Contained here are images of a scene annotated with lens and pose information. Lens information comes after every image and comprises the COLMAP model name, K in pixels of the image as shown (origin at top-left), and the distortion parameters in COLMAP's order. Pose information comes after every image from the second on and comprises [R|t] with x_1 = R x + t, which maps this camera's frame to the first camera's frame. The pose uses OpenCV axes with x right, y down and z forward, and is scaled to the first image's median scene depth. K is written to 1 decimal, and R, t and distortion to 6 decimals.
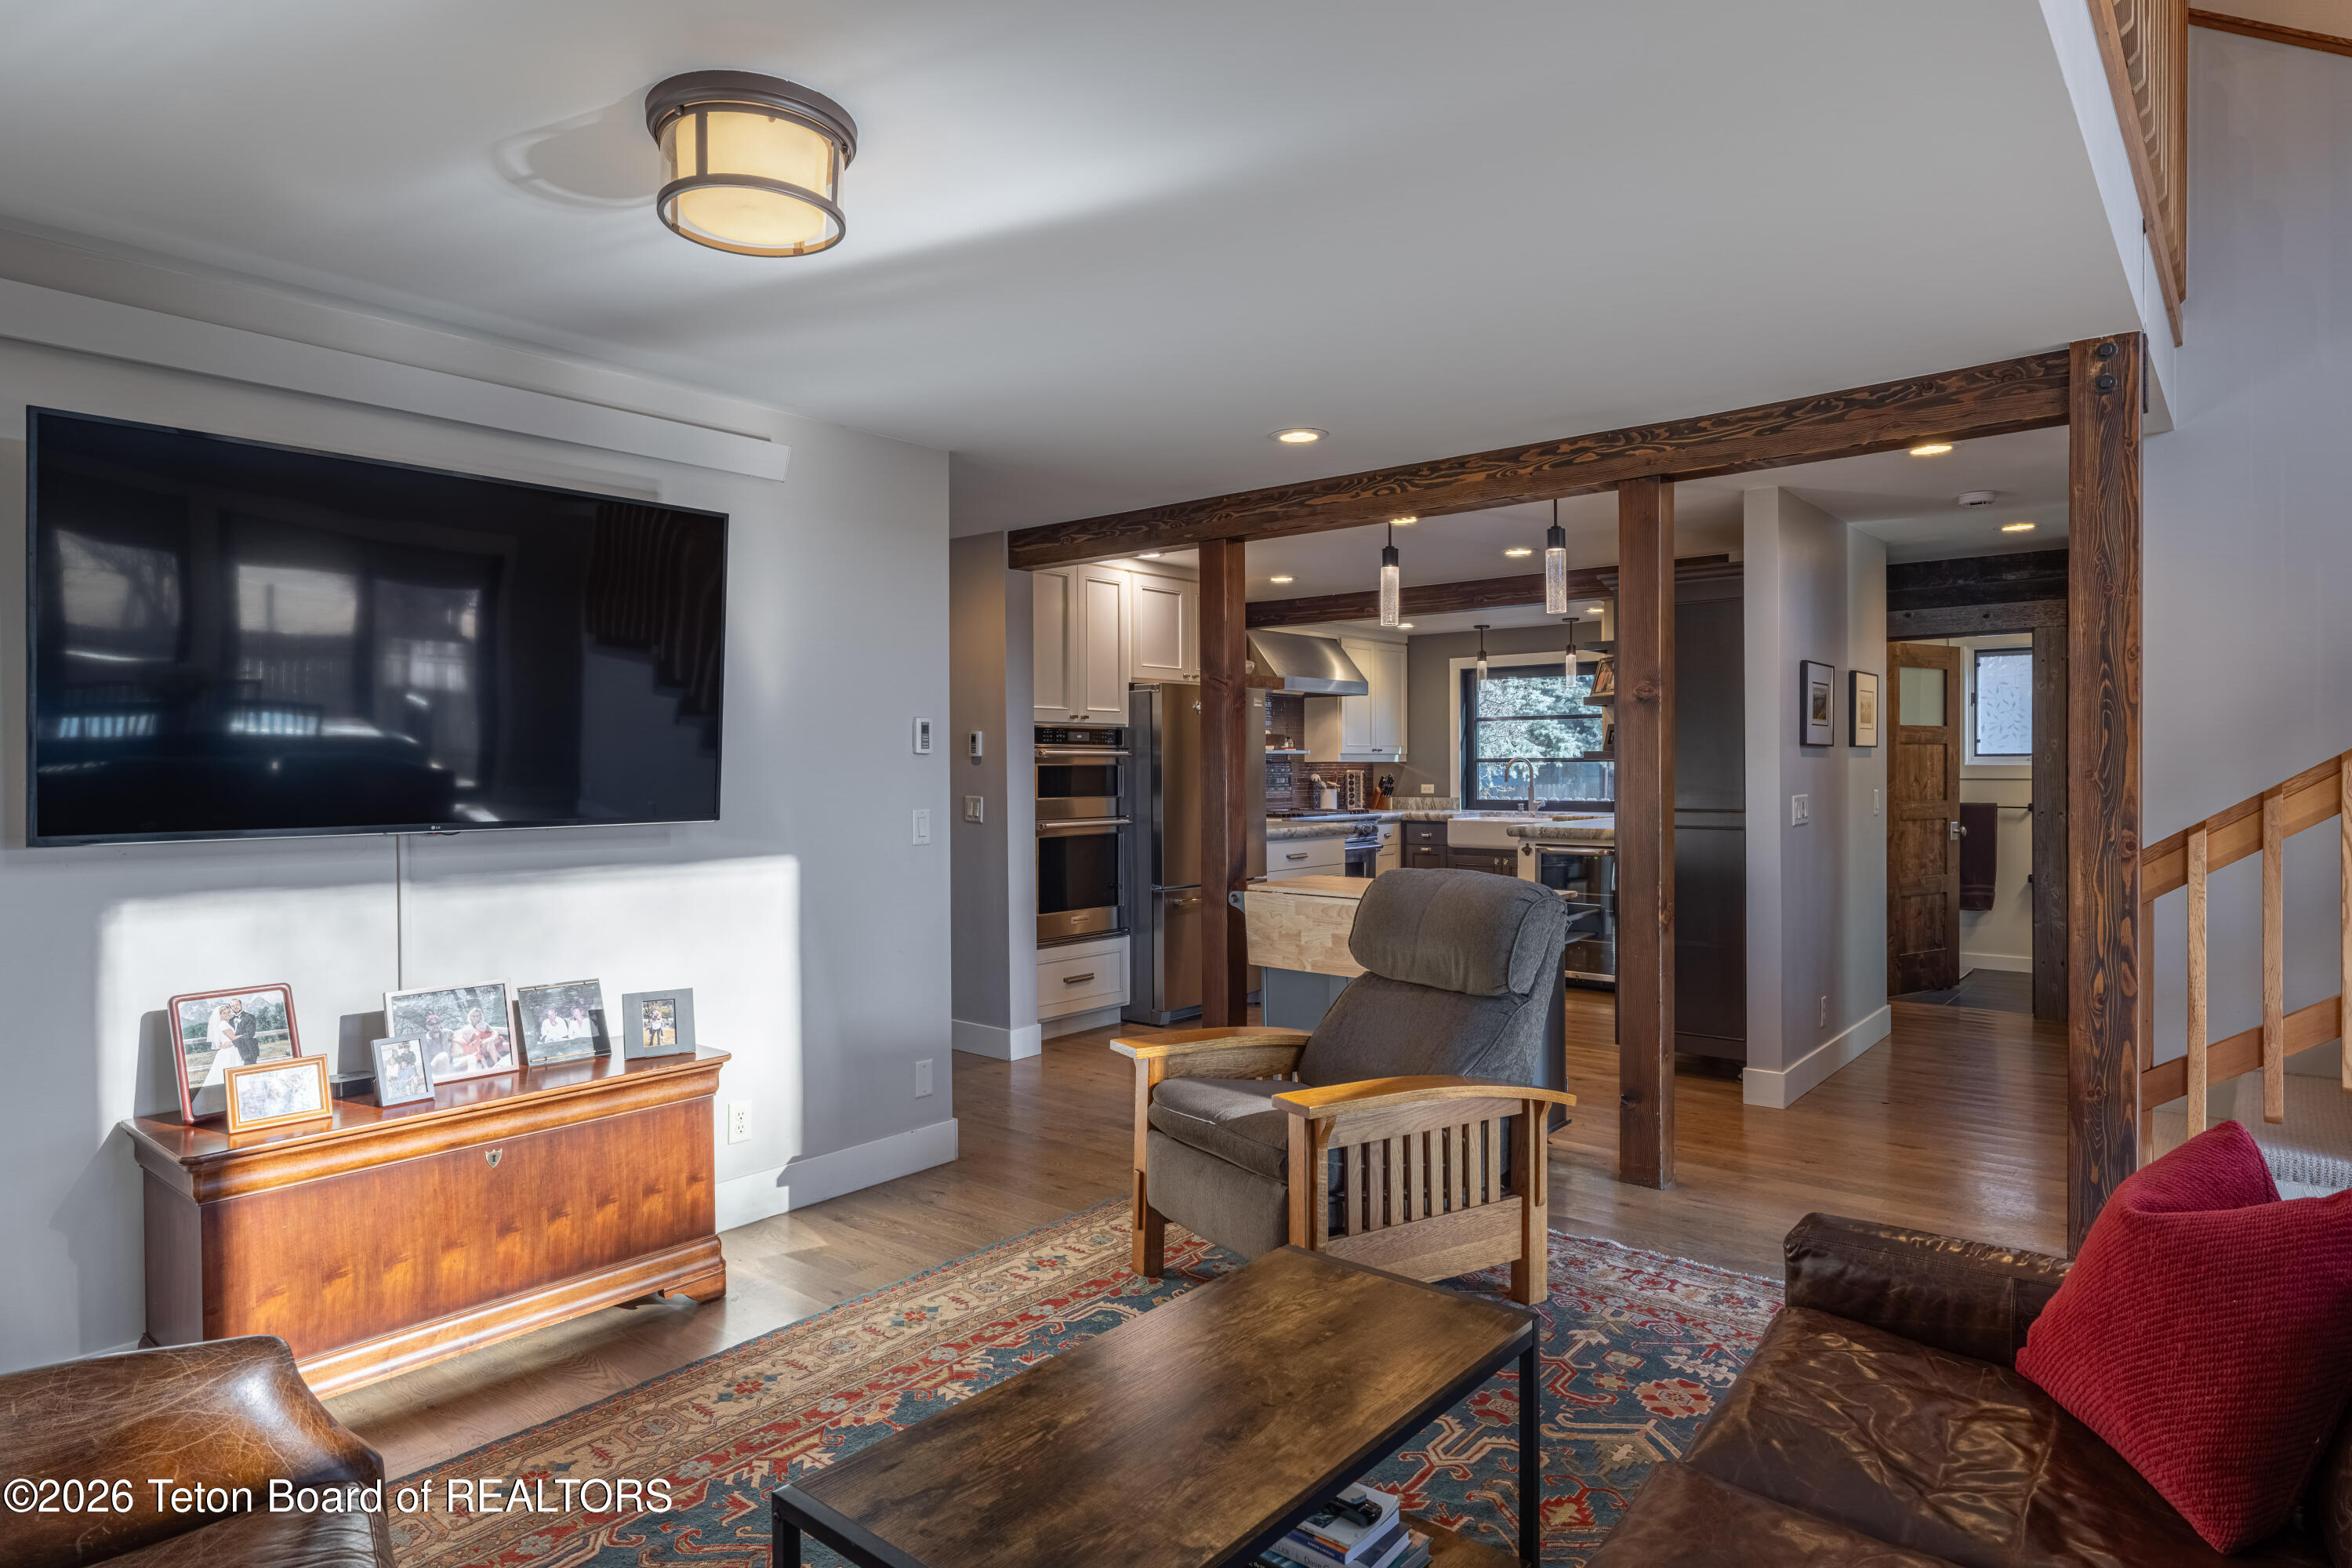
lens RADIAL K [[1321.5, 0, 1165.7], [0, 1321.5, 786.2], [0, 0, 1]] dist [0.006059, 0.000811]
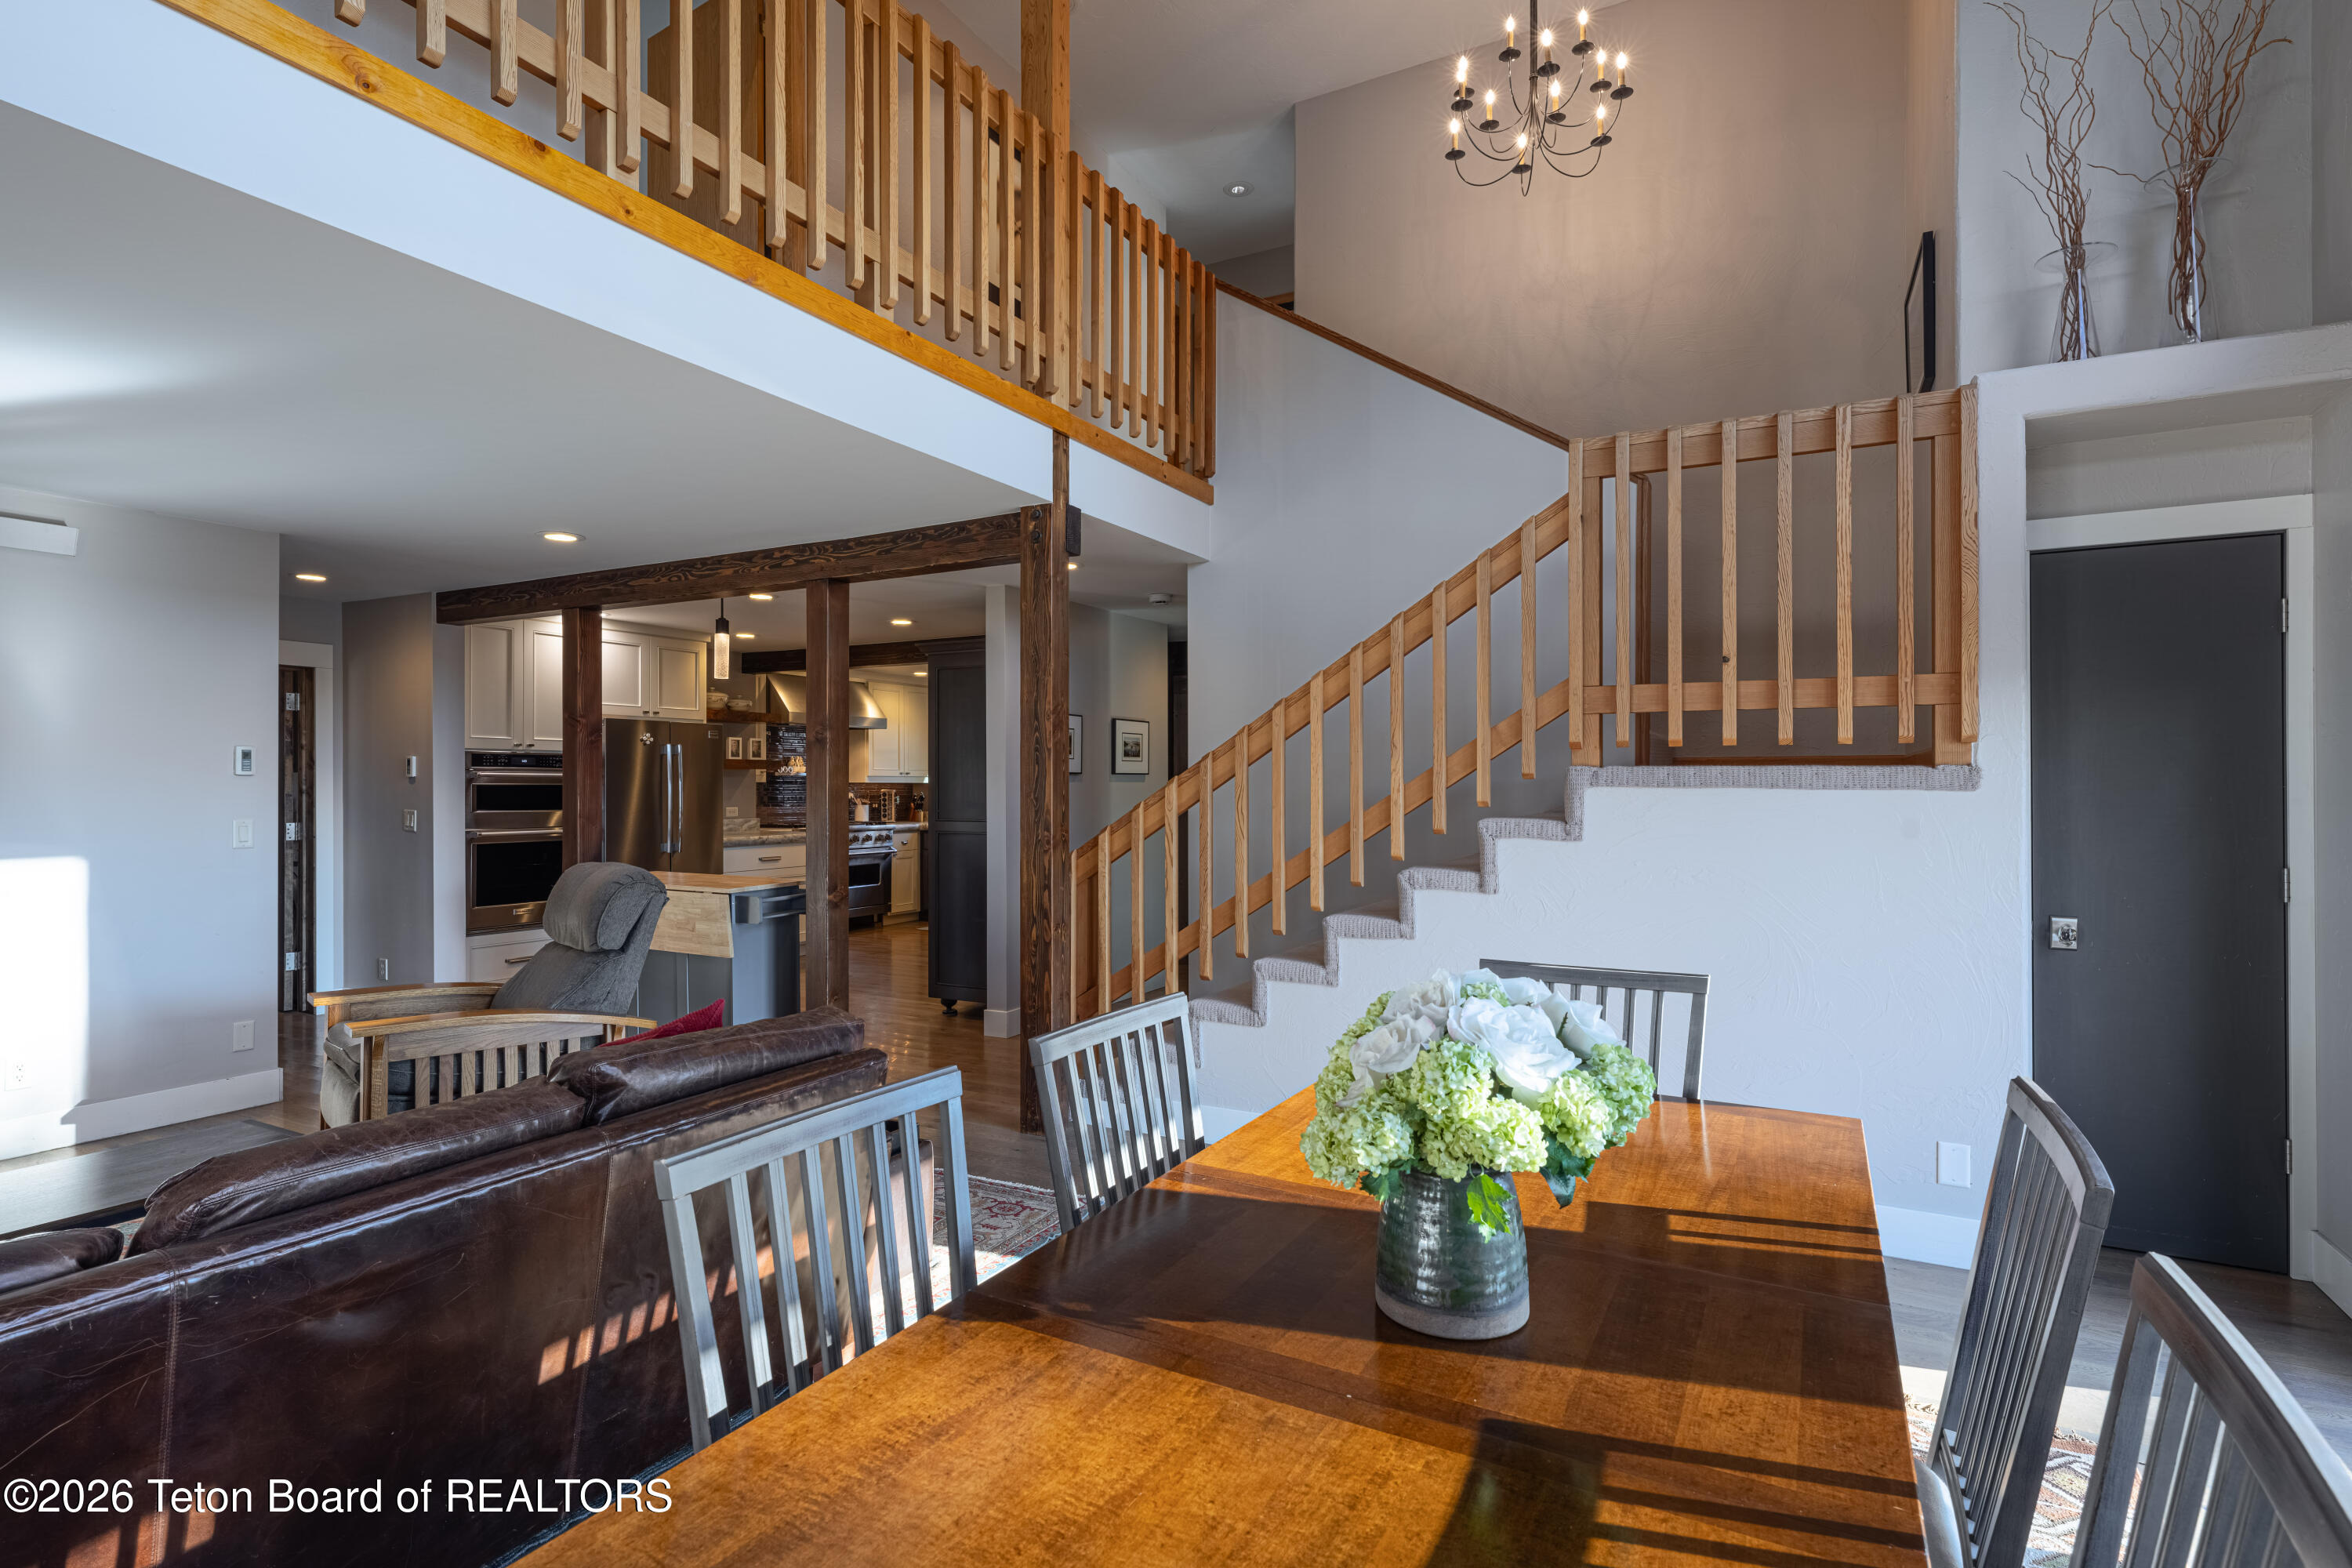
lens RADIAL K [[1159.0, 0, 1176.0], [0, 1159.0, 784.0], [0, 0, 1]] dist [0.004419, 0.000304]
pose [[0.981438, 0.005243, 0.191708, 0.457532], [-0.001989, 0.999851, -0.017164, 0.001086], [-0.191770, 0.016464, 0.981302, -0.240988]]
